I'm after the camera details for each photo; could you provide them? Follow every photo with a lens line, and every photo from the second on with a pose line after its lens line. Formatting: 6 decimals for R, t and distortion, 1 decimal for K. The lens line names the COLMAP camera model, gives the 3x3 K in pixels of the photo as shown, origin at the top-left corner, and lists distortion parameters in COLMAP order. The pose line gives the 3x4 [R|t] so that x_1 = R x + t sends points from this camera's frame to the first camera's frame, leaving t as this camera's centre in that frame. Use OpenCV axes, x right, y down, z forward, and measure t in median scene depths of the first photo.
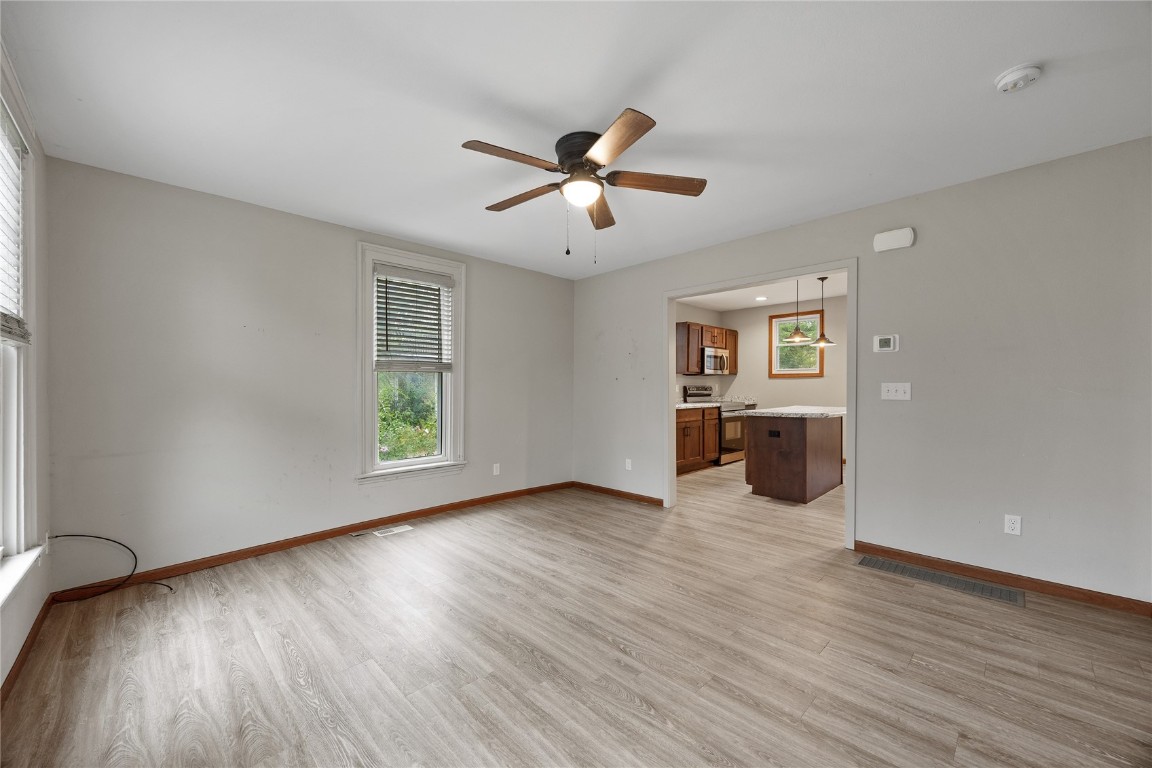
lens RADIAL K [[440.4, 0, 576.0], [0, 440.4, 384.0], [0, 0, 1]] dist [-0.000763, 0.000013]
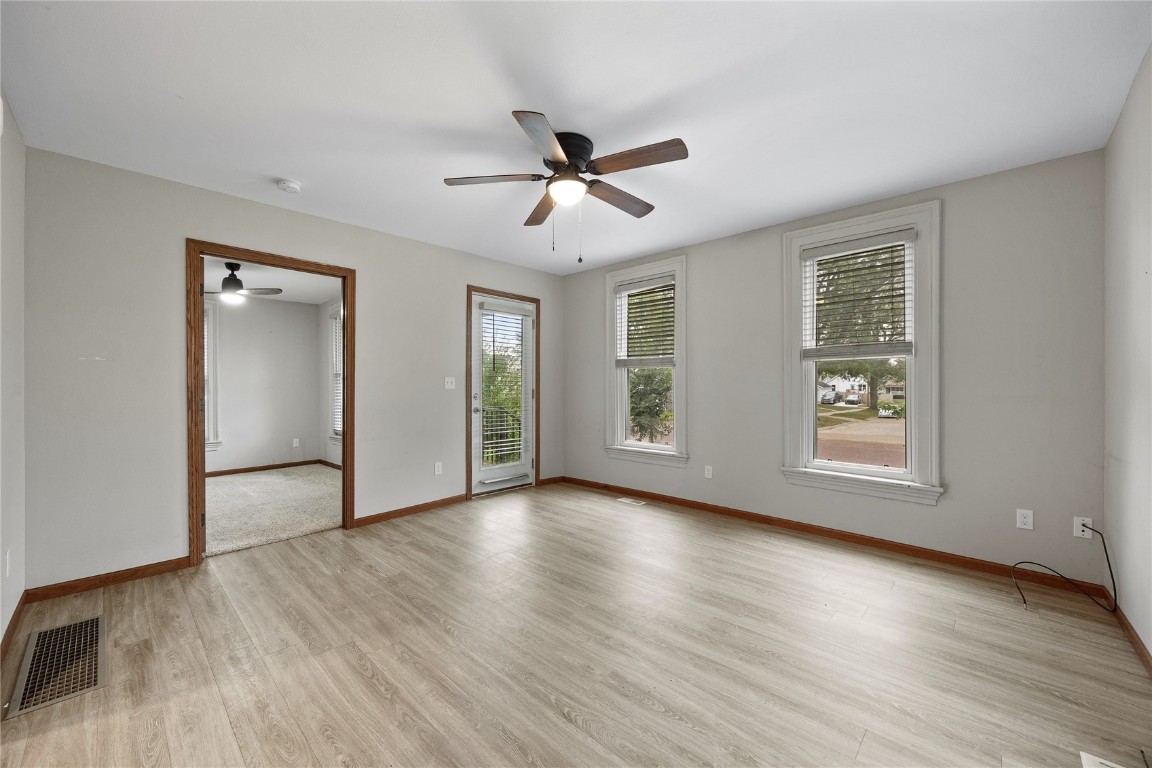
lens RADIAL K [[440.4, 0, 576.0], [0, 440.4, 384.0], [0, 0, 1]] dist [-0.000763, 0.000013]
pose [[-0.999673, 0.005447, -0.024967, 0.017643], [0.005753, 0.999909, -0.012176, 0.022111], [0.024898, -0.012316, -0.999614, 1.722460]]
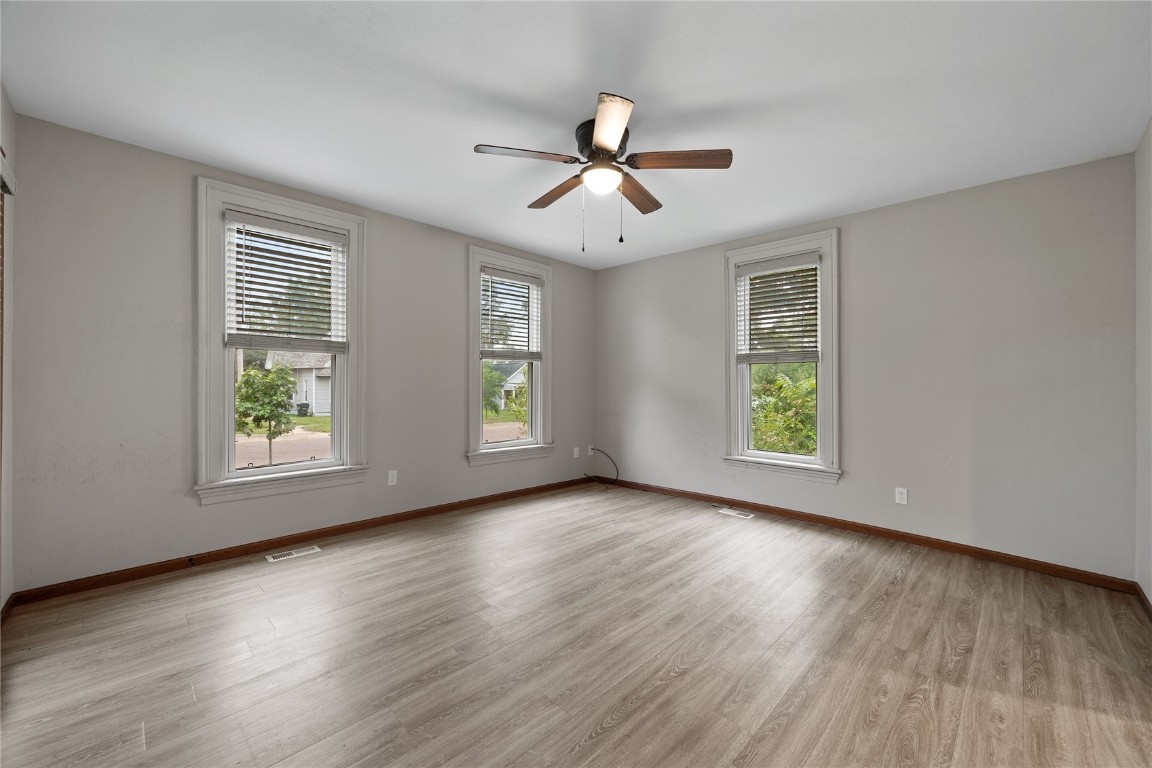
lens RADIAL K [[458.2, 0, 590.1], [0, 458.2, 403.9], [0, 0, 1]] dist [-0.001514, -0.000068]
pose [[0.023154, 0.049925, -0.998485, 0.851822], [-0.000137, 0.998752, 0.049935, 0.021059], [0.999732, -0.001019, 0.023132, 0.807126]]
